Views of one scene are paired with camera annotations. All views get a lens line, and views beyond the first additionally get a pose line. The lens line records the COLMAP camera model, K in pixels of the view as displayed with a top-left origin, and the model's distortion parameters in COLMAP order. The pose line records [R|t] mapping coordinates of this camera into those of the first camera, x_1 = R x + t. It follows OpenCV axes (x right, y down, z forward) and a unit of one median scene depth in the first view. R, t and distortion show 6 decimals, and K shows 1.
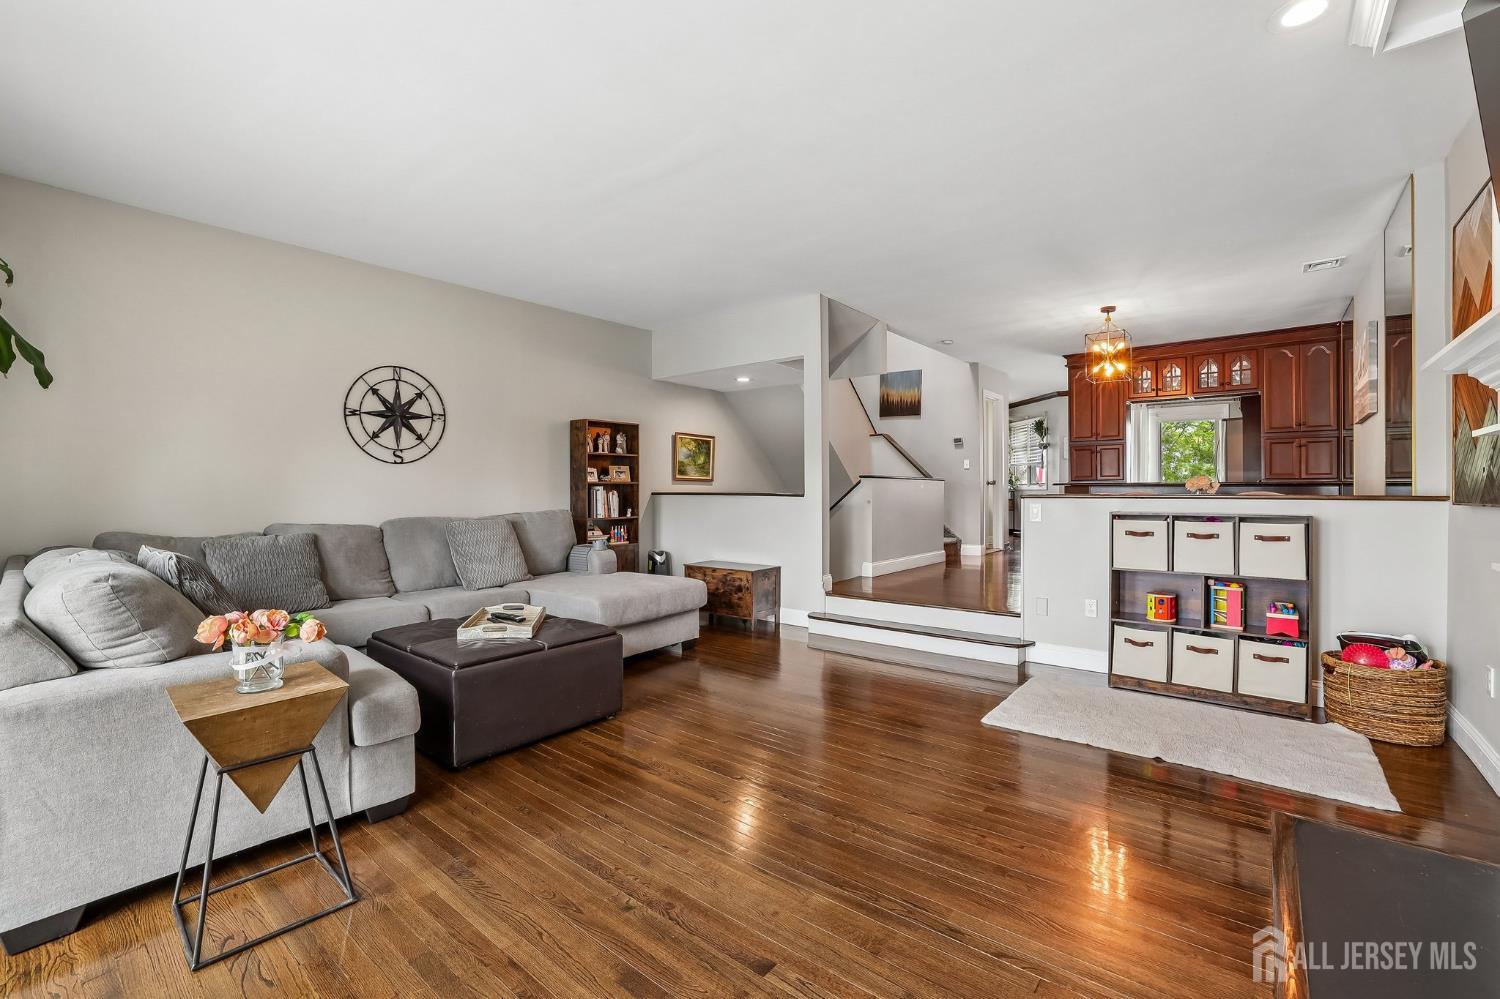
lens RADIAL K [[648.1, 0, 744.9], [0, 648.1, 487.6], [0, 0, 1]] dist [-0.049454, 0.017979]
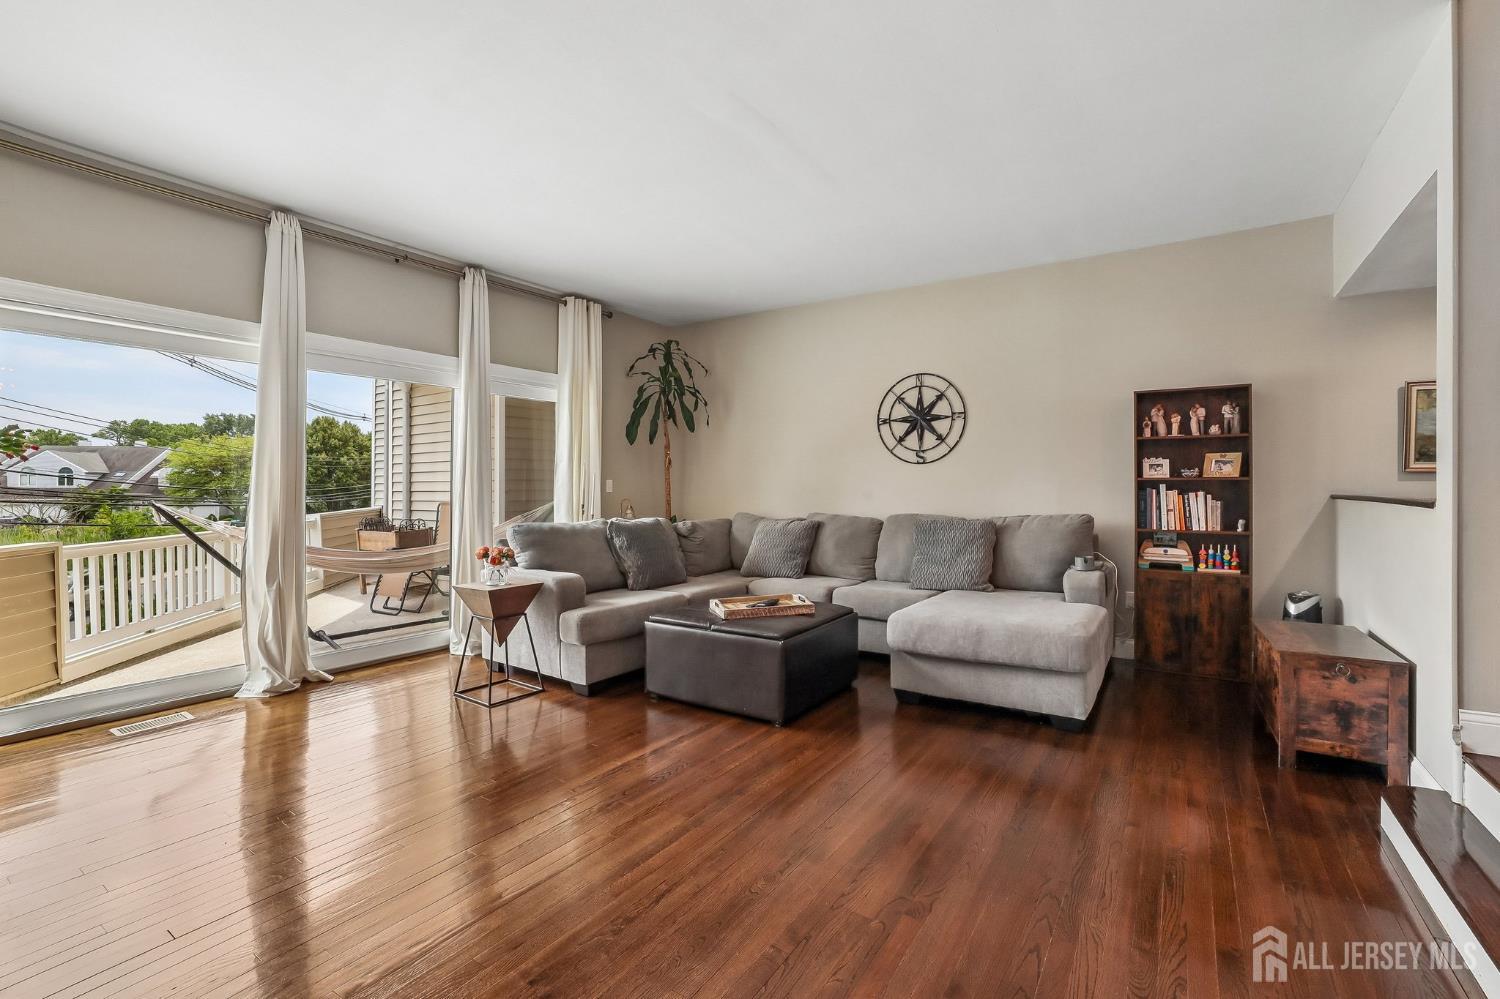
lens RADIAL K [[654.5, 0, 749.1], [0, 654.5, 495.7], [0, 0, 1]] dist [-0.001182, 0.000026]
pose [[0.116476, 0.016196, -0.993061, 0.520398], [-0.000066, 0.999867, 0.016300, -0.001323], [0.993194, -0.001833, 0.116461, 0.580675]]
